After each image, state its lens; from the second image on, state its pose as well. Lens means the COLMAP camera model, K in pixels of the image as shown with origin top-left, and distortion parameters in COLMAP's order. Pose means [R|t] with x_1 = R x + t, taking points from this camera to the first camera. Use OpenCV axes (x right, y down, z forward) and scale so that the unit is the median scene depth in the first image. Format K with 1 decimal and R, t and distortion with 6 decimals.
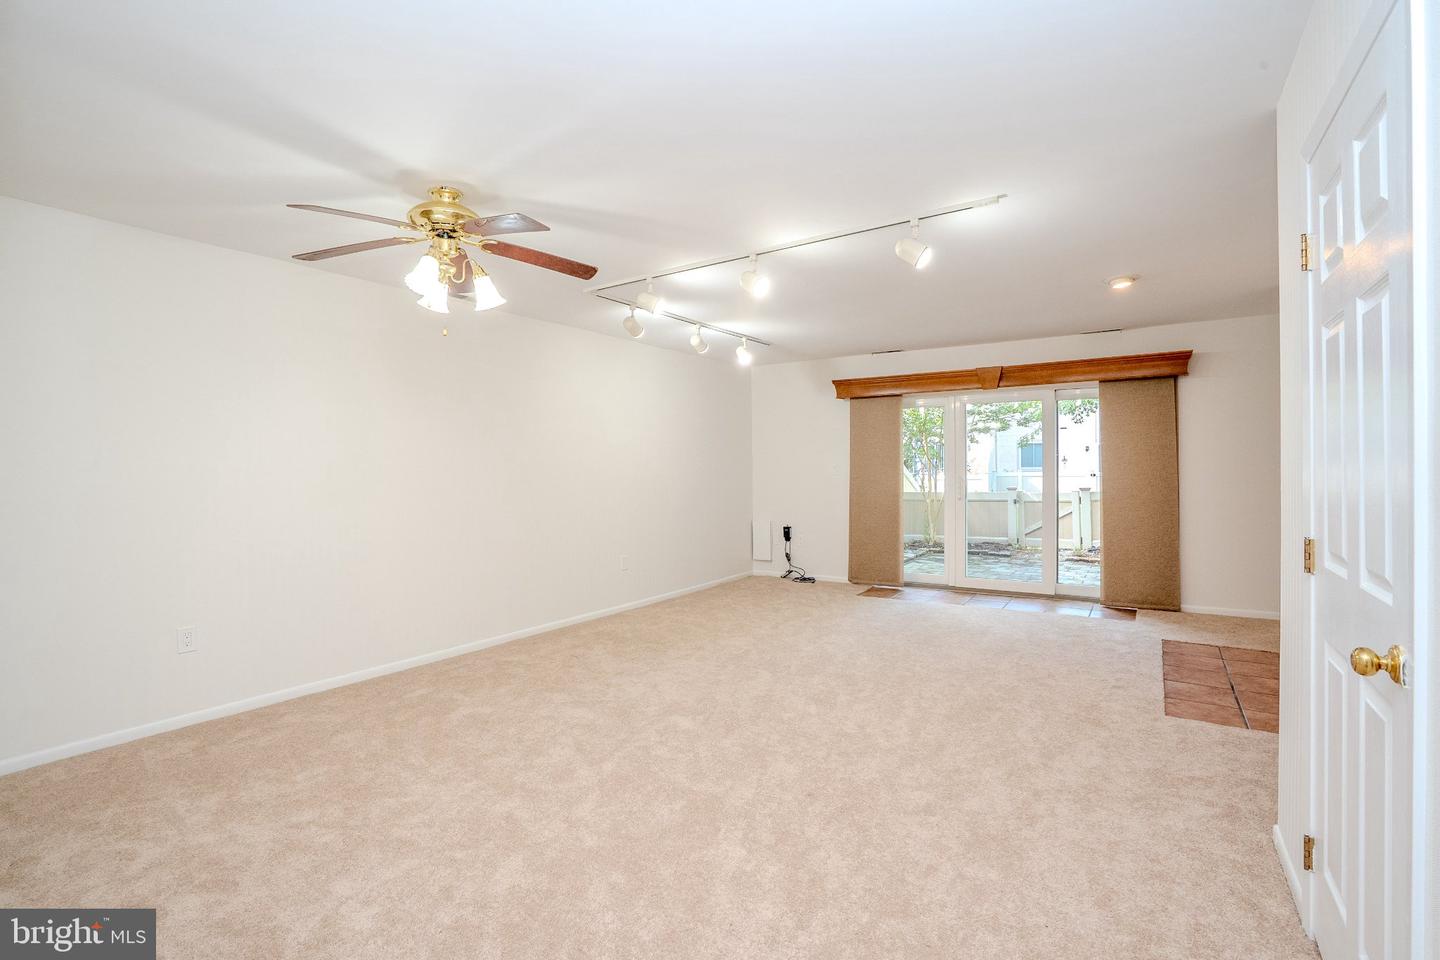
lens RADIAL K [[663.5, 0, 719.8], [0, 663.5, 477.4], [0, 0, 1]] dist [-0.064051, 0.025144]
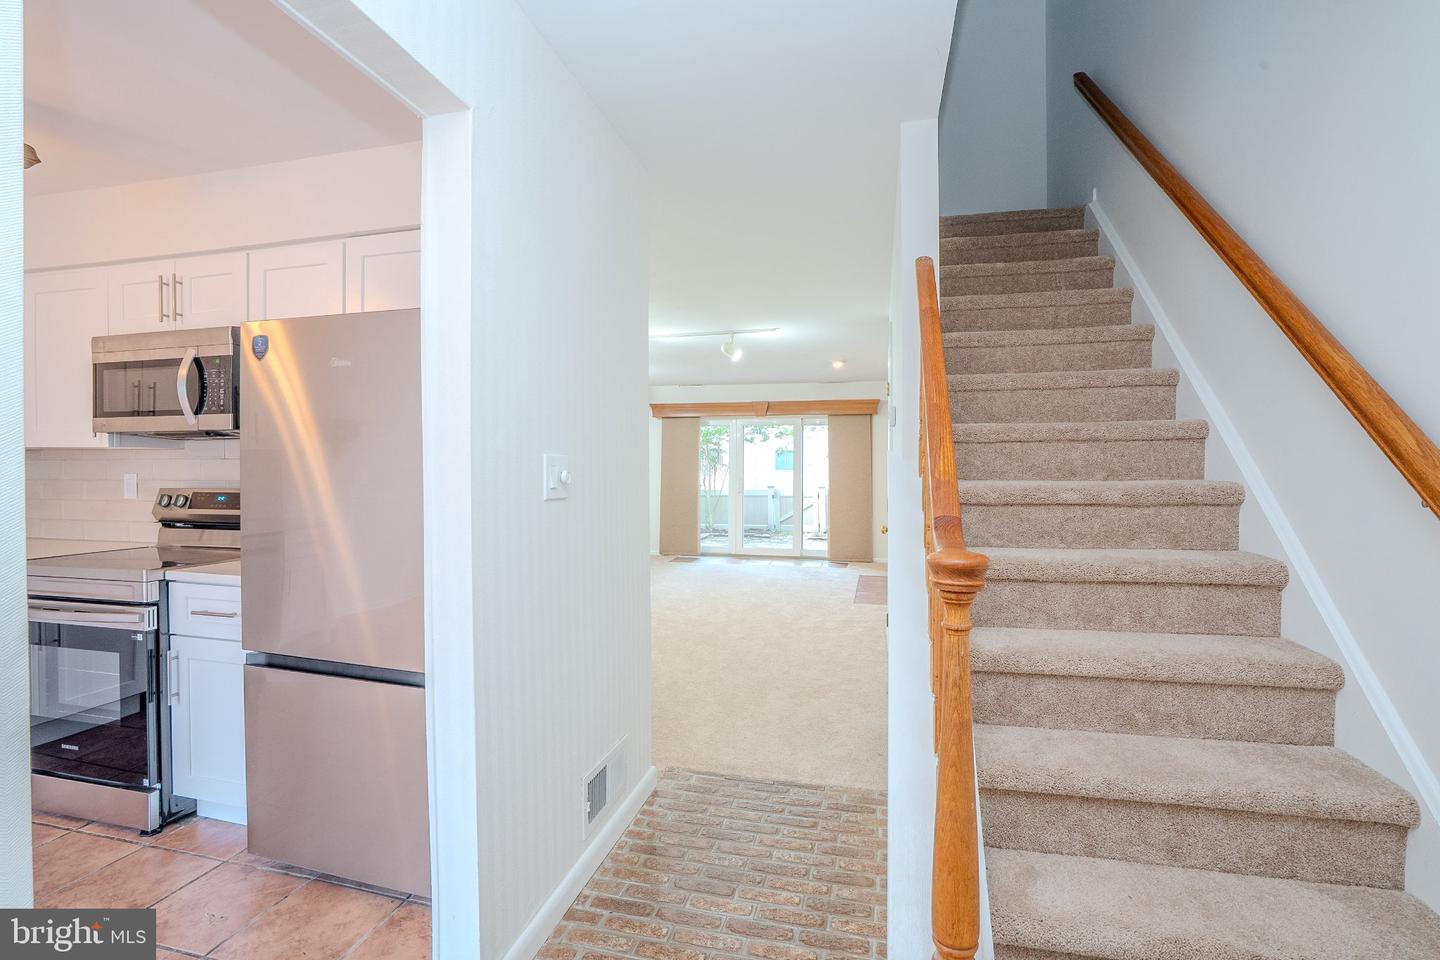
lens RADIAL K [[663.5, 0, 719.8], [0, 663.5, 477.4], [0, 0, 1]] dist [-0.064051, 0.025144]
pose [[0.939378, 0.009007, 0.342765, -0.162267], [-0.008440, 0.999959, -0.003145, 0.005588], [-0.342779, 0.000062, 0.939416, -0.323334]]
